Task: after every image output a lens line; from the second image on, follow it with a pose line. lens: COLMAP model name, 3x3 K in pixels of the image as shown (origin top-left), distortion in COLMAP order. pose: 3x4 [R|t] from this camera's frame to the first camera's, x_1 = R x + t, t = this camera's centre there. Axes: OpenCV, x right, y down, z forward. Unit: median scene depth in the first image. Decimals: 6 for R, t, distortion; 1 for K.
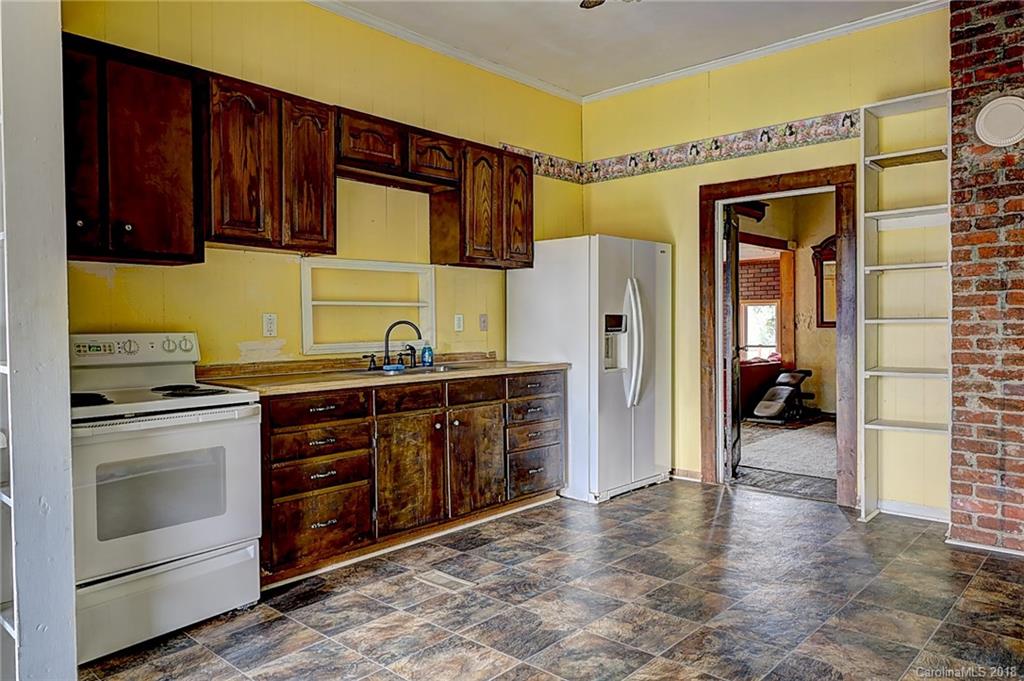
lens RADIAL K [[697.4, 0, 514.3], [0, 697.4, 338.4], [0, 0, 1]] dist [0.010987, -0.012175]
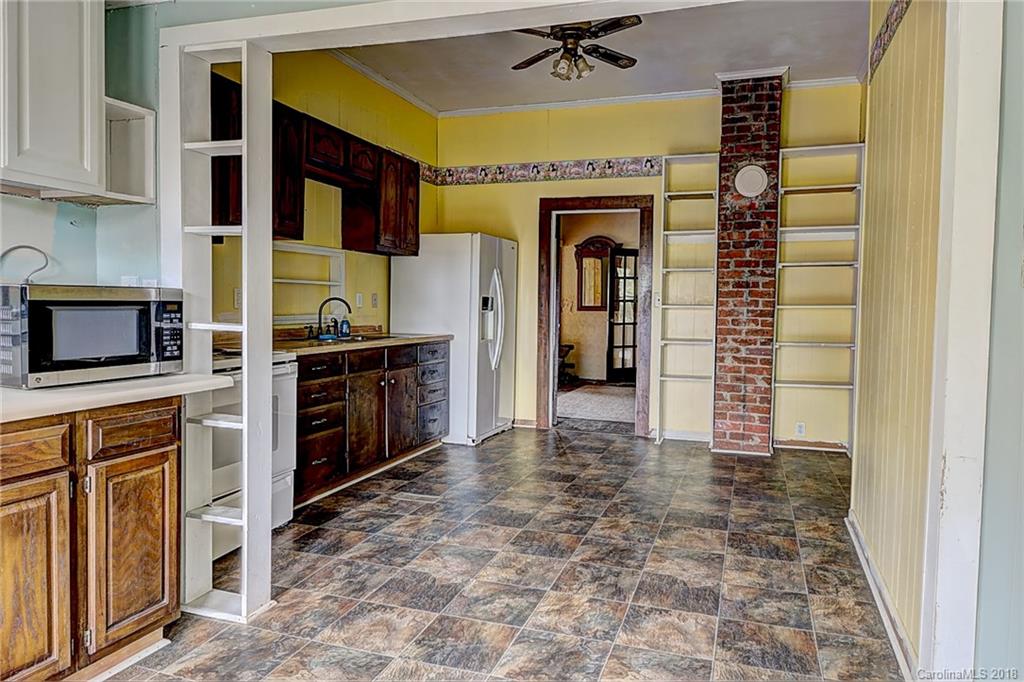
lens RADIAL K [[697.4, 0, 515.8], [0, 697.4, 339.2], [0, 0, 1]] dist [0.010987, -0.012175]
pose [[0.917334, 0.002453, 0.398111, -0.393476], [-0.013776, 0.999578, 0.025585, 0.012334], [-0.397880, -0.028954, 0.916980, -0.232161]]
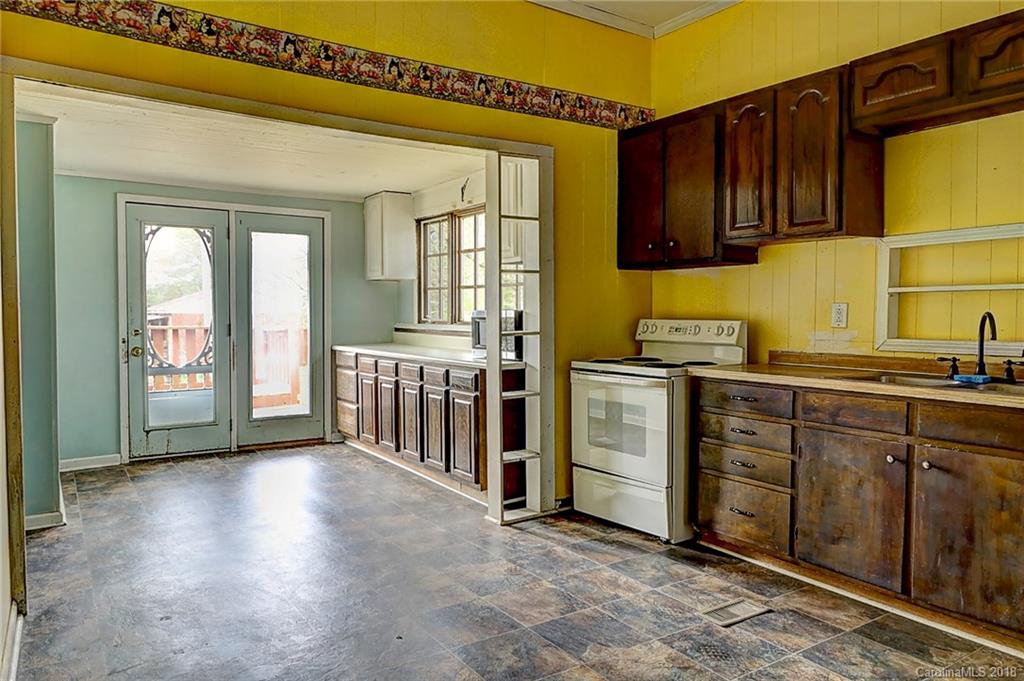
lens RADIAL K [[697.4, 0, 507.8], [0, 697.4, 336.5], [0, 0, 1]] dist [0.010987, -0.012175]
pose [[-0.249219, 0.041836, -0.967543, 0.693764], [-0.022825, 0.998535, 0.049055, -0.027104], [0.968178, 0.034310, -0.247899, 0.808654]]
